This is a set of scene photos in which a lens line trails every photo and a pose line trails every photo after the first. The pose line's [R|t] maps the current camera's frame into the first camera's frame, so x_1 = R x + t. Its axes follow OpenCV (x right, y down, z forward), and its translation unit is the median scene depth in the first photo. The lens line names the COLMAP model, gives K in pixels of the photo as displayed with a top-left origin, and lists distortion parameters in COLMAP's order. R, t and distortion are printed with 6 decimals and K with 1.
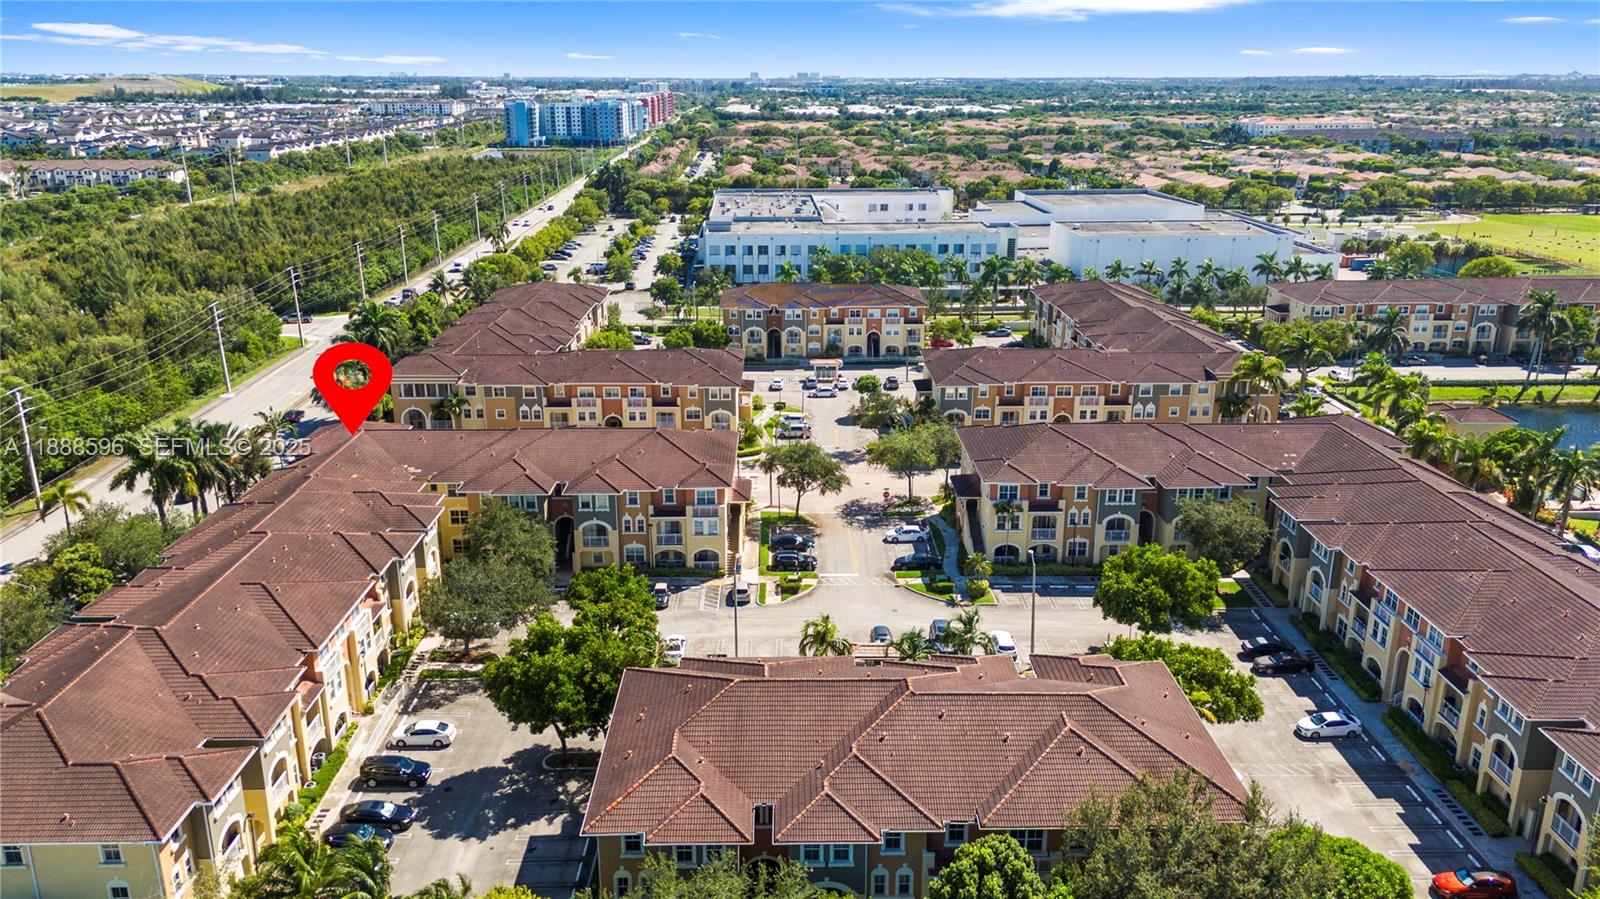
lens RADIAL K [[1178.0, 0, 794.8], [0, 1178.0, 450.3], [0, 0, 1]] dist [0.085800, -0.101861]
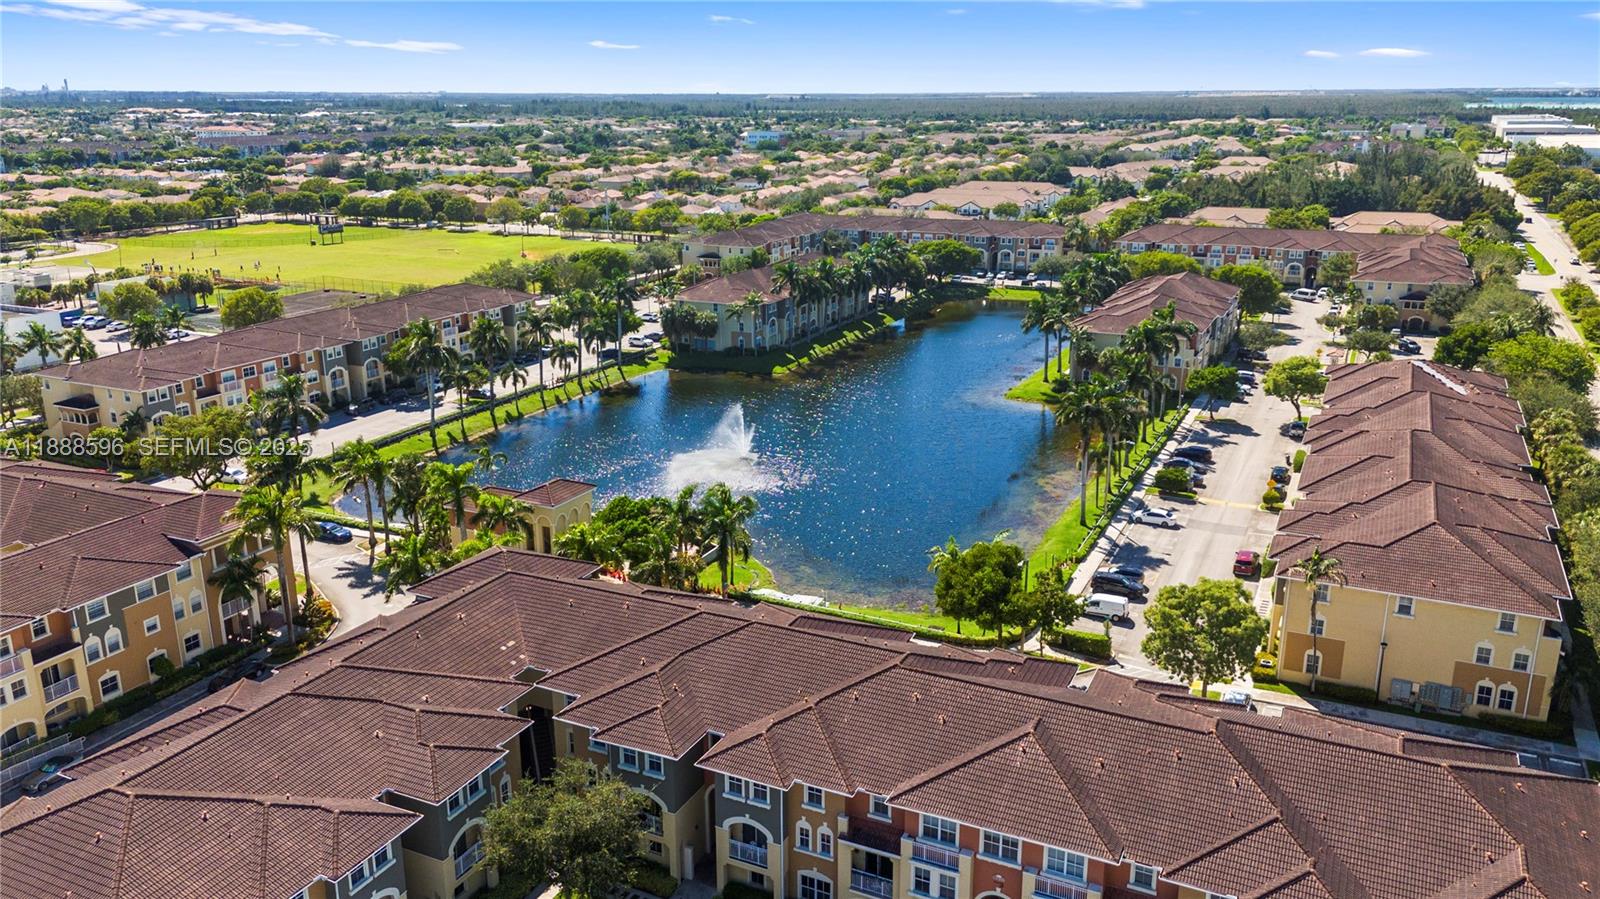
lens RADIAL K [[1177.5, 0, 808.3], [0, 1177.5, 431.9], [0, 0, 1]] dist [0.062866, -0.068944]
pose [[0.425218, -0.245635, 0.871122, -0.023903], [0.268238, 0.953430, 0.137910, -0.089195], [-0.864429, 0.175027, 0.471305, 0.324215]]
